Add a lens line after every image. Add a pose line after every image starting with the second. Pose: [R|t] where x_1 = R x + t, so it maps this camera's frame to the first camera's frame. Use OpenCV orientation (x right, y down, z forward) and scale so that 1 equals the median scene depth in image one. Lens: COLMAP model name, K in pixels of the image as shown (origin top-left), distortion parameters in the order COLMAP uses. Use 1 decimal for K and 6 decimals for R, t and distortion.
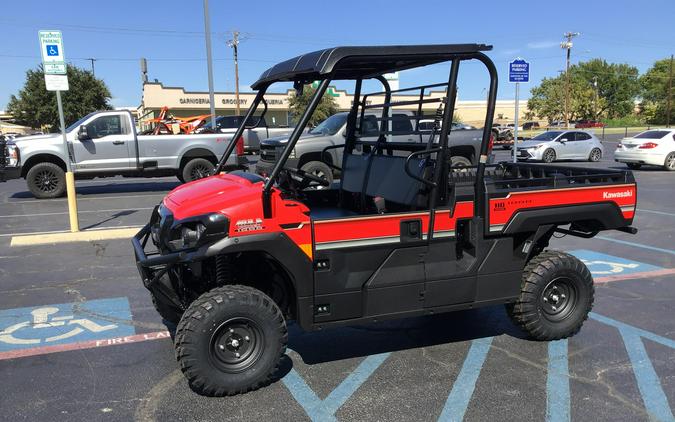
lens RADIAL K [[604.0, 0, 343.6], [0, 604.0, 227.9], [0, 0, 1]] dist [0.109168, -0.192201]
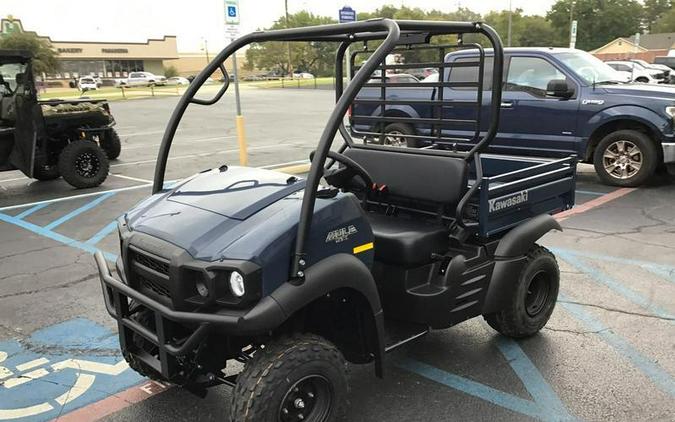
lens RADIAL K [[609.0, 0, 335.8], [0, 609.0, 241.8], [0, 0, 1]] dist [0.095201, -0.183978]
pose [[0.907078, -0.118347, 0.403984, -0.481358], [0.079243, 0.990516, 0.112245, -0.047524], [-0.413437, -0.069802, 0.907853, 0.275203]]
